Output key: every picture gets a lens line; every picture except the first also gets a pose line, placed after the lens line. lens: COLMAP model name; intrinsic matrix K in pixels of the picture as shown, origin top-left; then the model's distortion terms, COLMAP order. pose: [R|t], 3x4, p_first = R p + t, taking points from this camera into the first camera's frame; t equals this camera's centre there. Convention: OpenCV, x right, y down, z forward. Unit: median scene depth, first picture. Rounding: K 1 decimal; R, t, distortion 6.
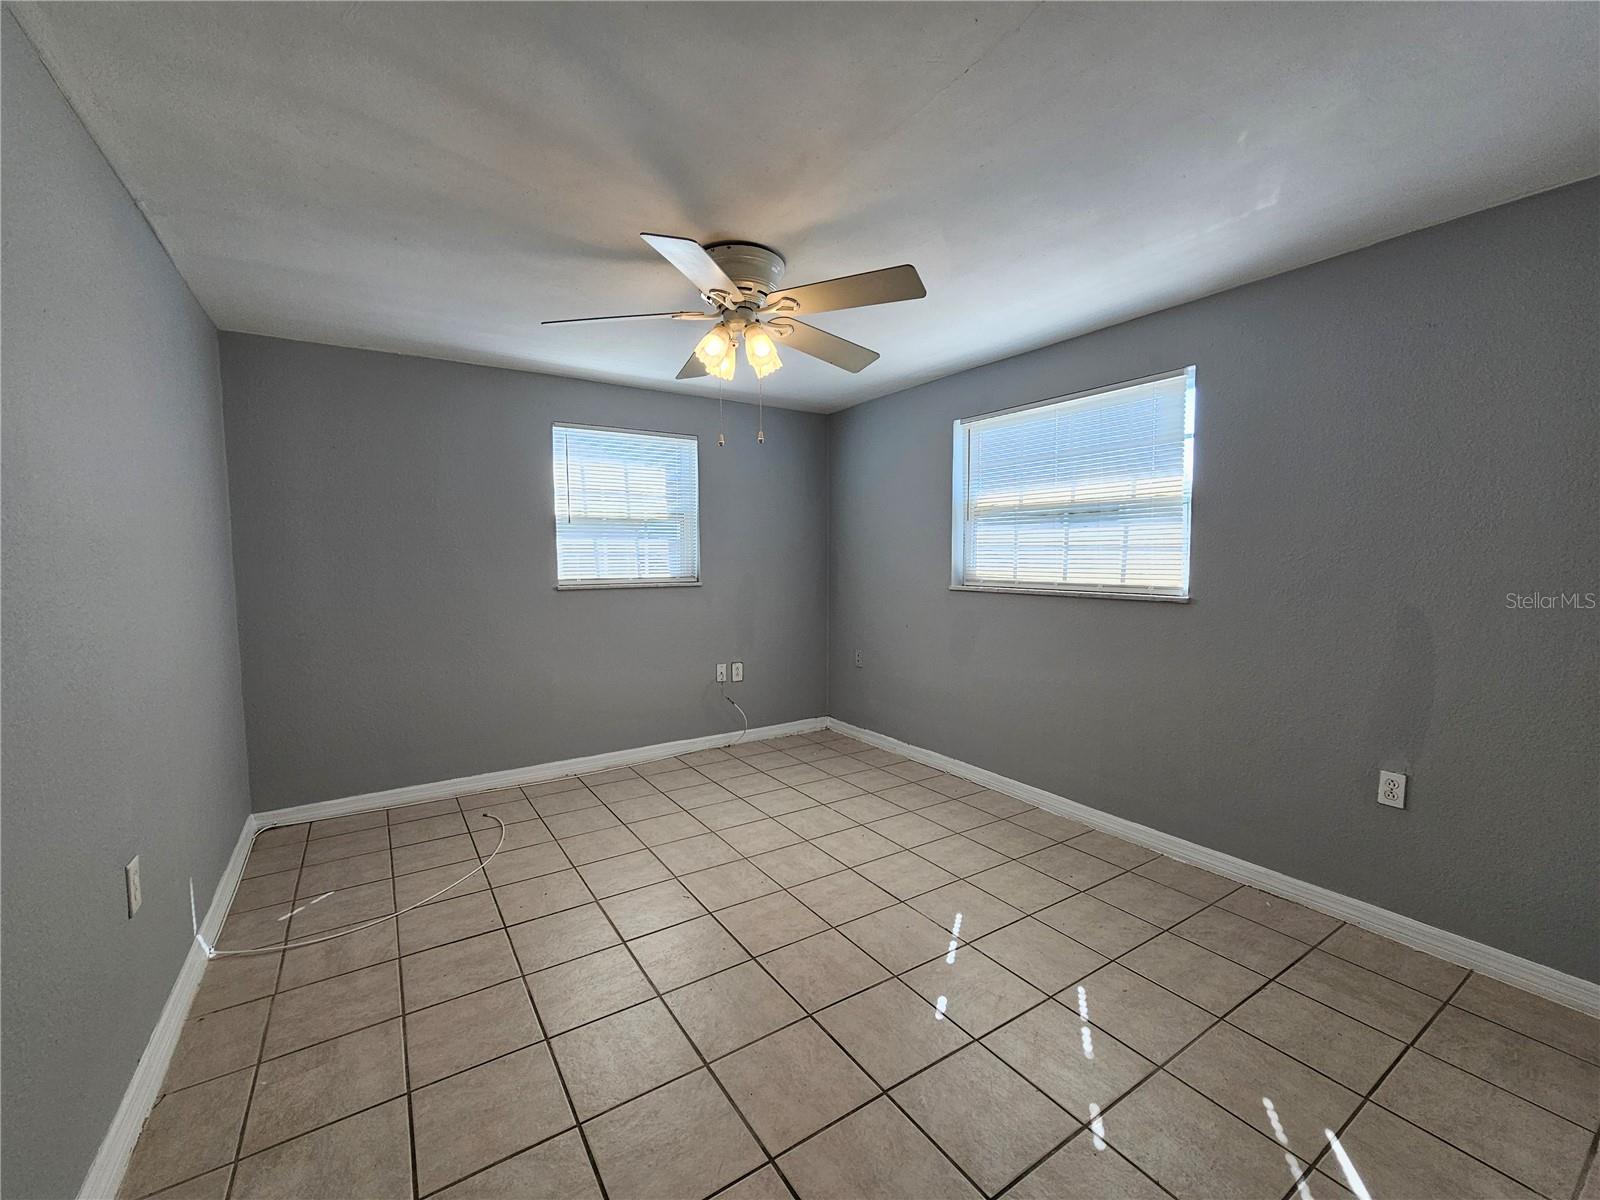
lens RADIAL K [[656.5, 0, 794.7], [0, 656.5, 604.8], [0, 0, 1]] dist [-0.001642, 0.000892]
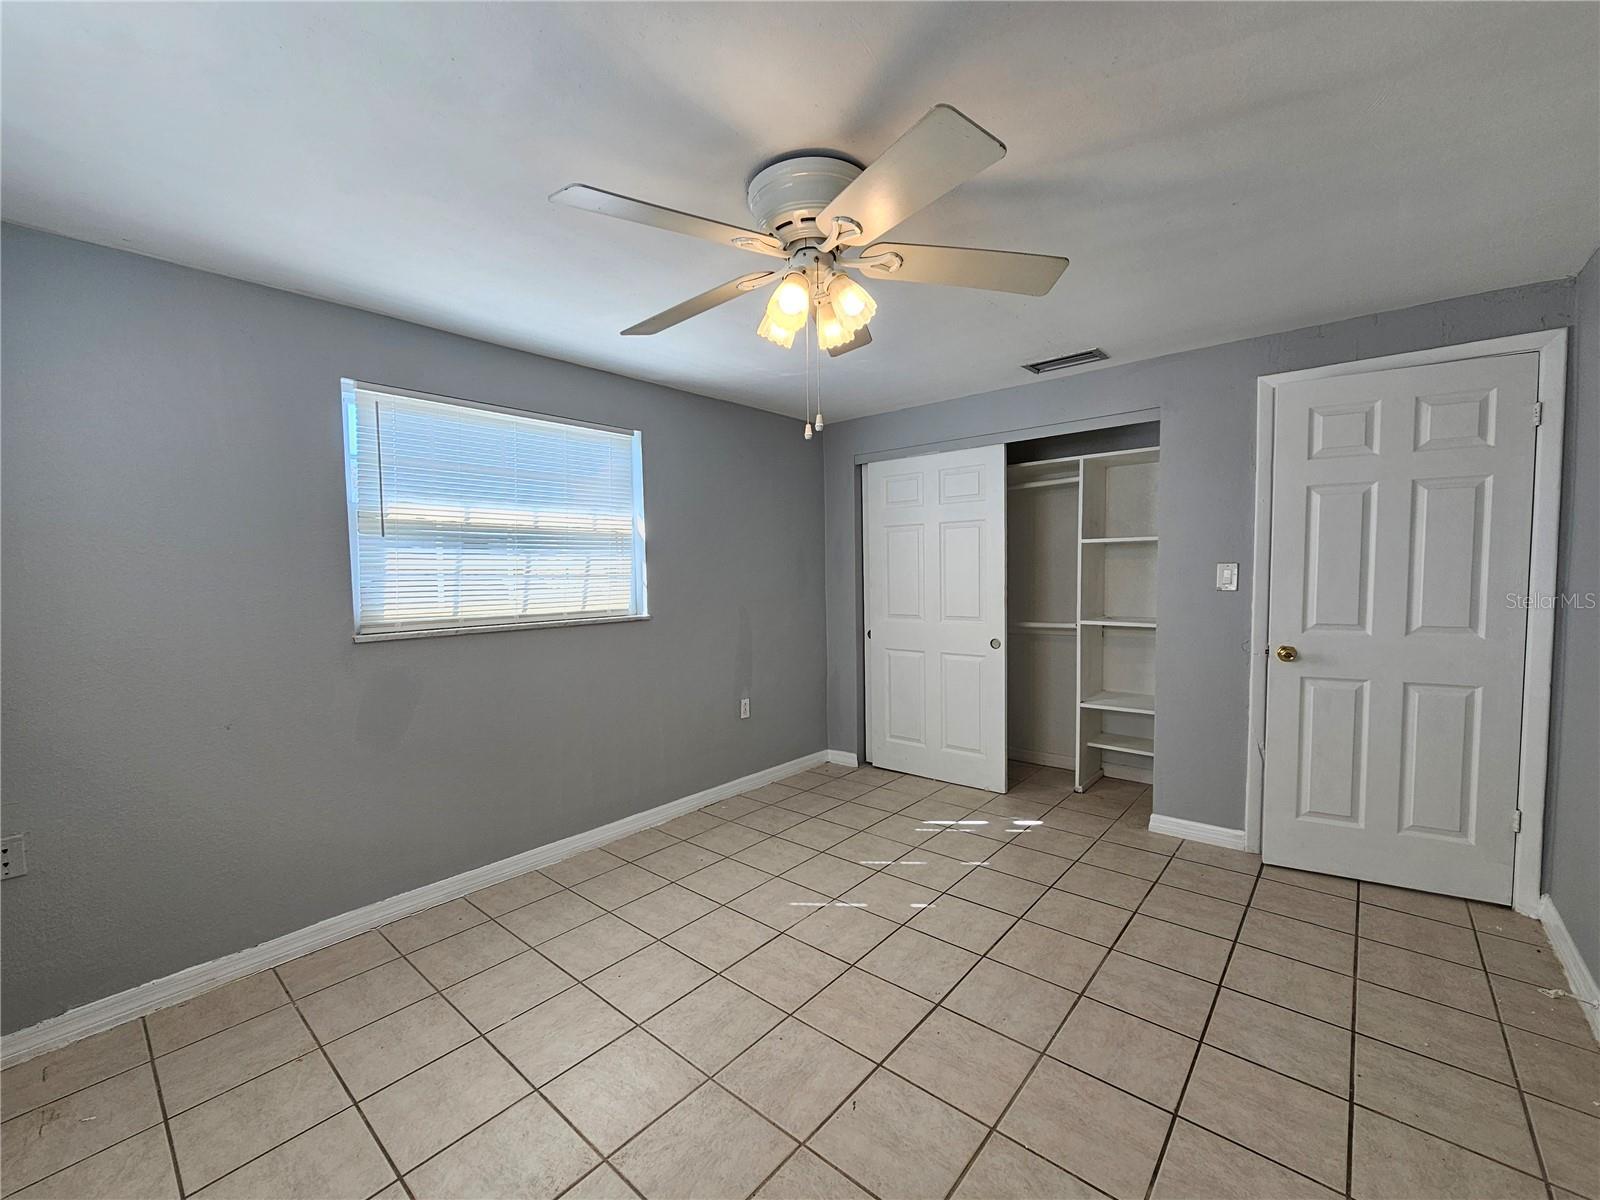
lens RADIAL K [[650.3, 0, 793.7], [0, 650.3, 611.6], [0, 0, 1]] dist [0.000401, 0.000149]
pose [[-0.270674, -0.052369, 0.961246, -0.605329], [0.089971, 0.992773, 0.079421, -0.082848], [-0.958458, 0.107982, -0.264006, 0.952786]]
